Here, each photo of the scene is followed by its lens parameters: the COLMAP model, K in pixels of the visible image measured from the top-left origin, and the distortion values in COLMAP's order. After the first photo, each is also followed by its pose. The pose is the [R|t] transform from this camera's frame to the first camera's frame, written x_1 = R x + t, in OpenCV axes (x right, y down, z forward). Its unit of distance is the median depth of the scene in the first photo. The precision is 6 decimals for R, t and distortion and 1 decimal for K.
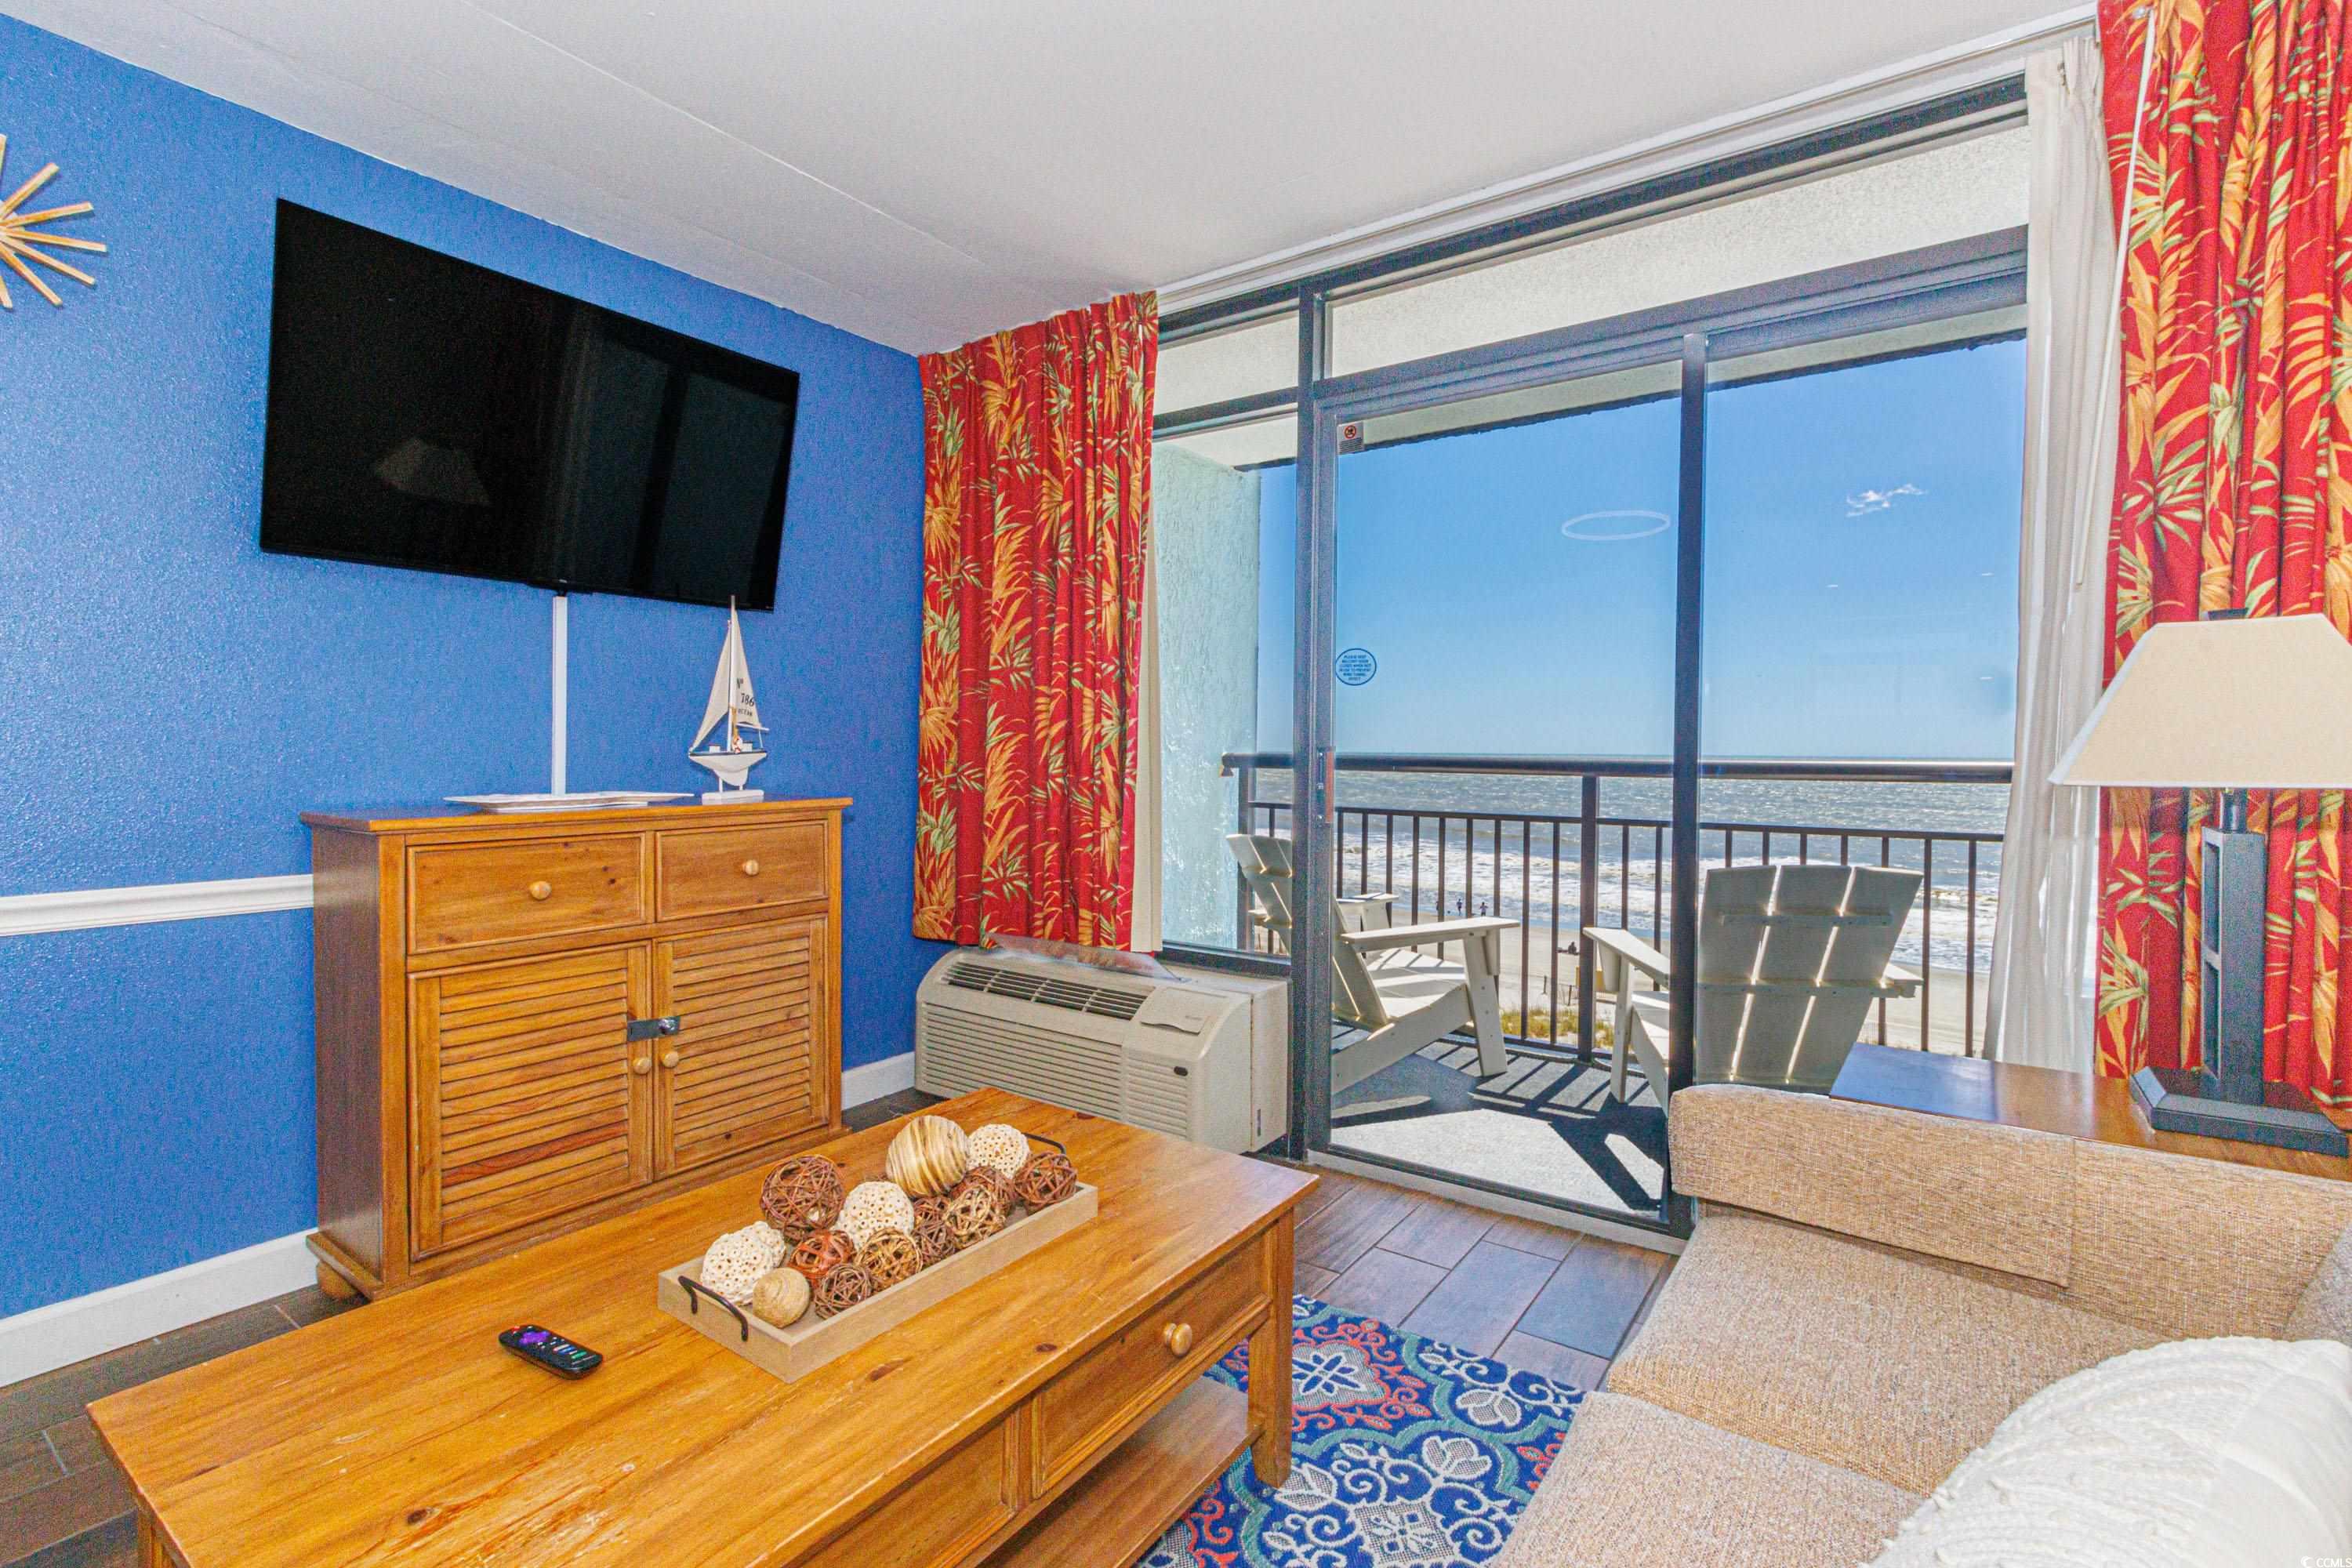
lens RADIAL K [[1083.0, 0, 1175.7], [0, 1083.0, 771.9], [0, 0, 1]] dist [0.006453, 0.000387]
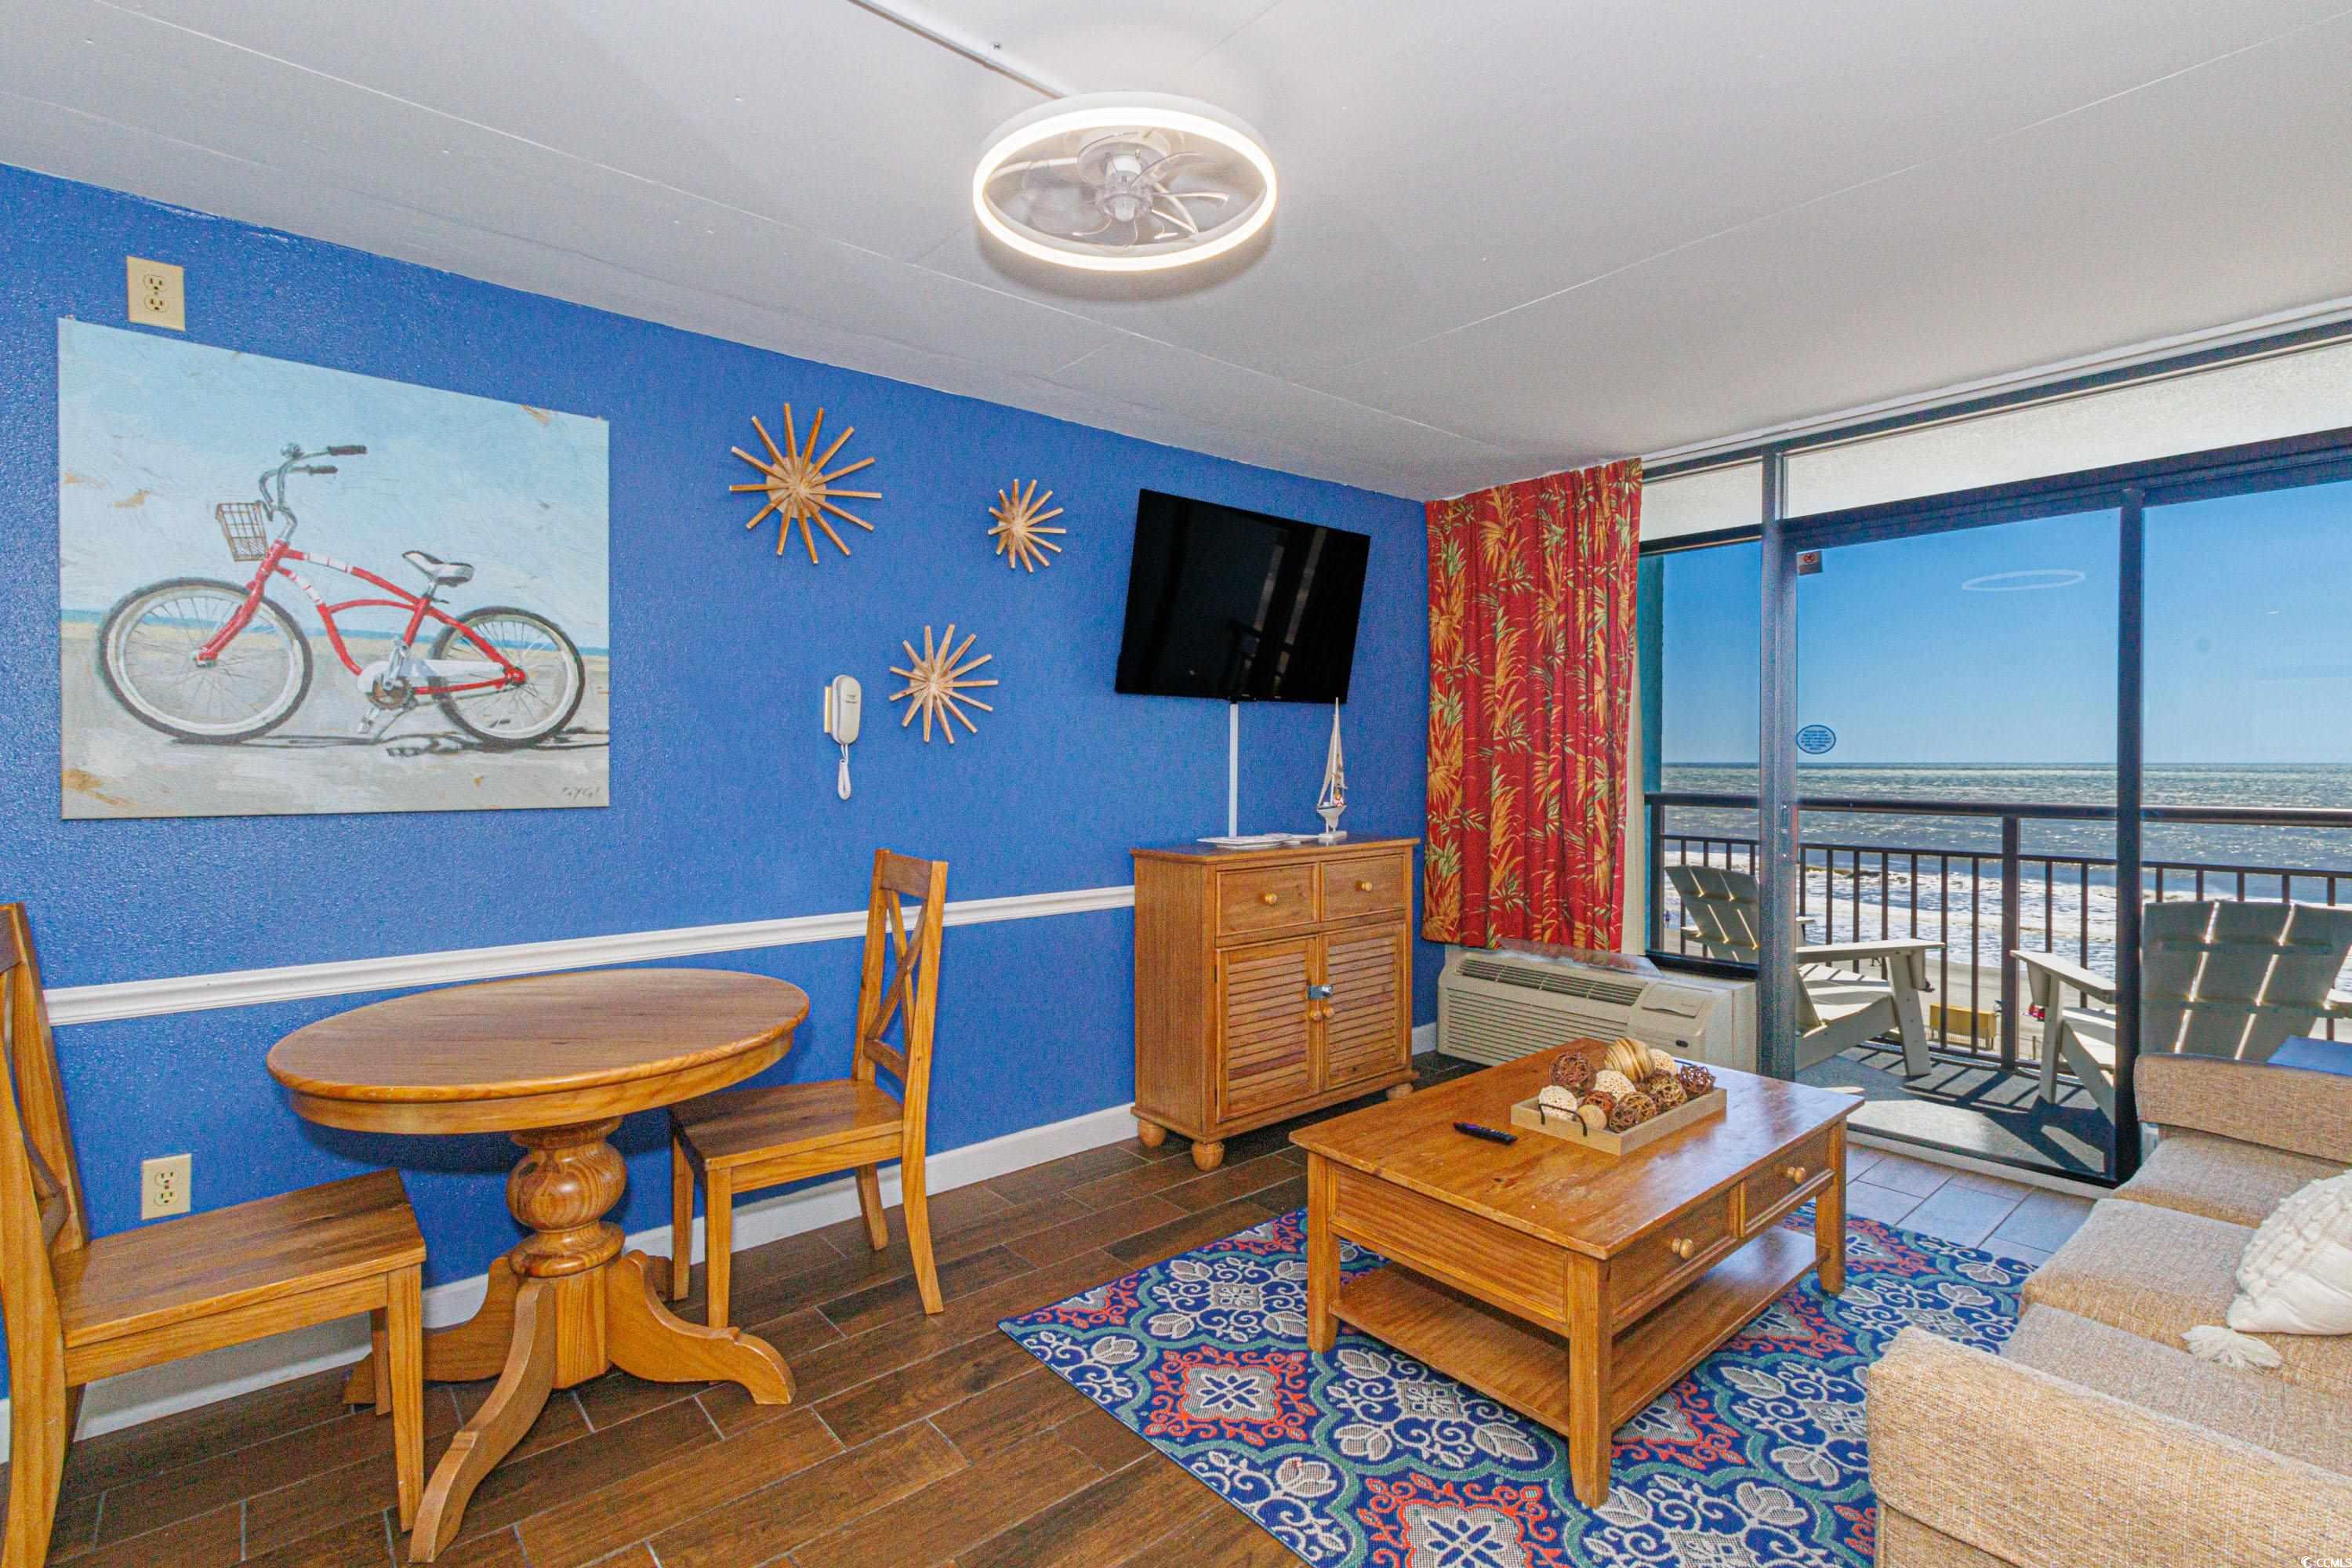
lens RADIAL K [[1082.4, 0, 1168.6], [0, 1082.4, 770.6], [0, 0, 1]] dist [0.001157, 0.000961]
pose [[0.967924, -0.006519, -0.251160, -0.240709], [0.003235, 0.999904, -0.013484, -0.042442], [0.251223, 0.012239, 0.967852, -0.413986]]
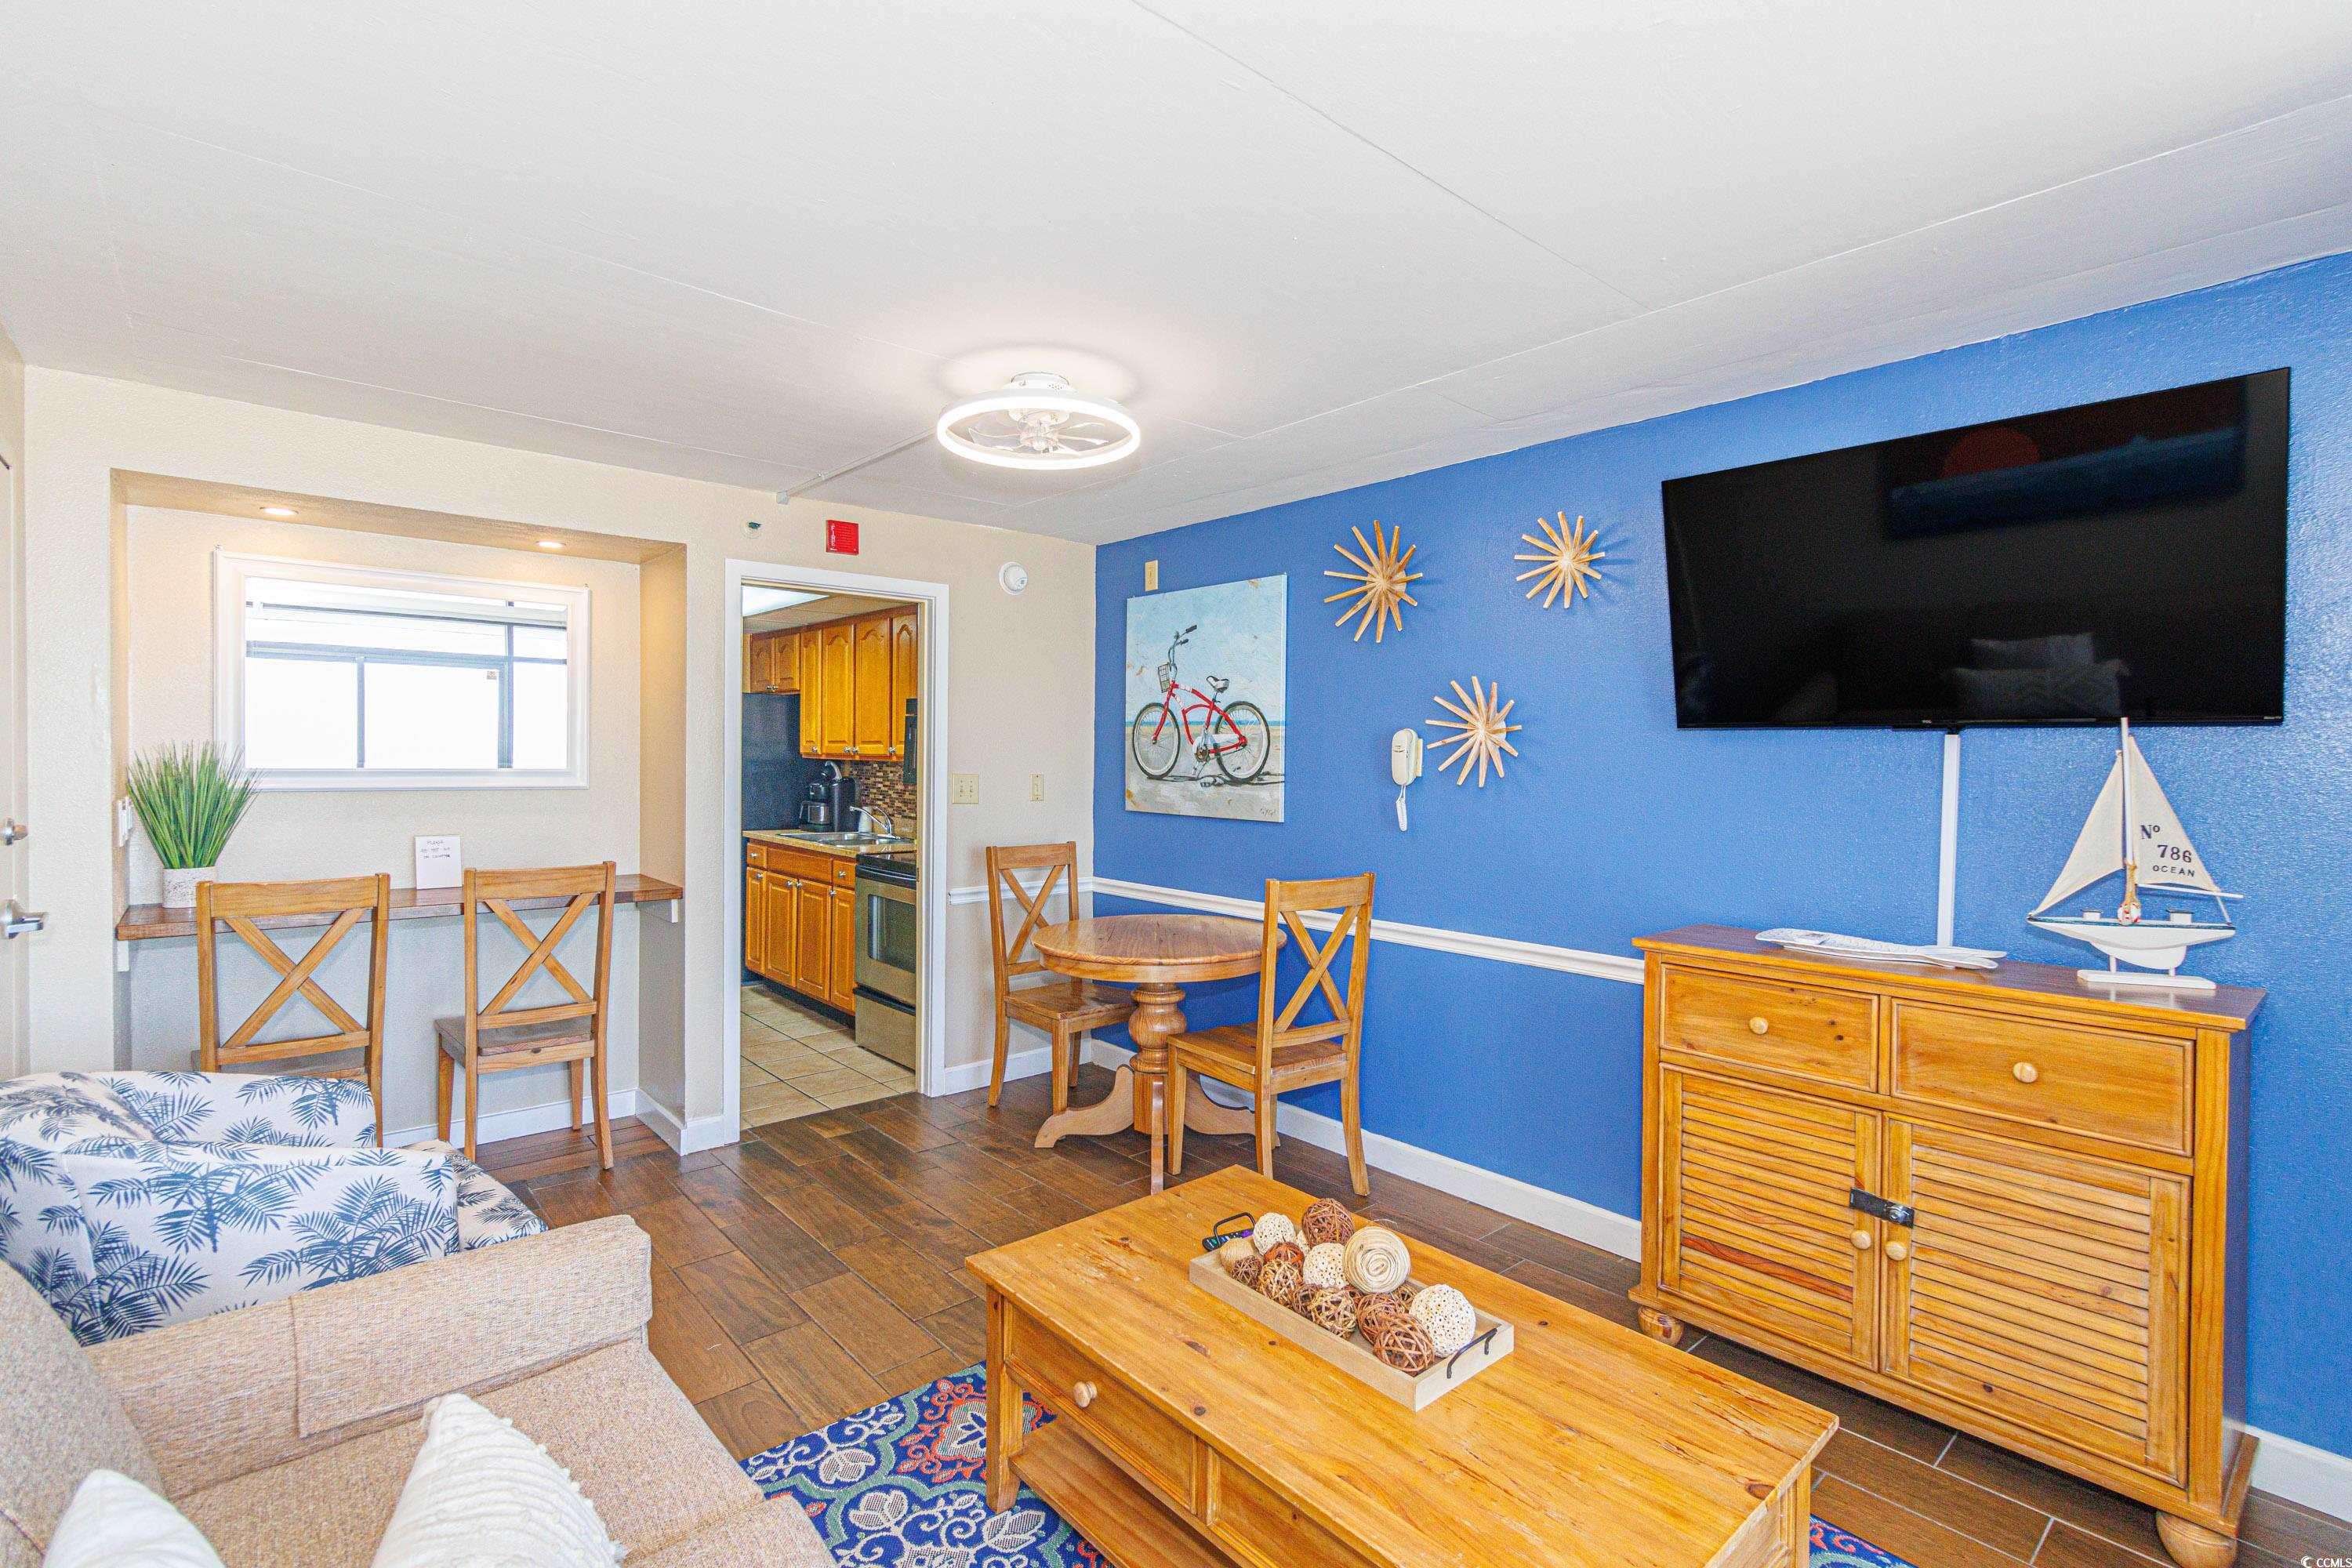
lens RADIAL K [[1083.0, 0, 1175.7], [0, 1083.0, 771.9], [0, 0, 1]] dist [0.006453, 0.000387]
pose [[-0.228677, 0.005052, -0.973489, 0.445847], [-0.033523, 0.999353, 0.013061, -0.102450], [0.972925, 0.035621, -0.228360, 0.486111]]
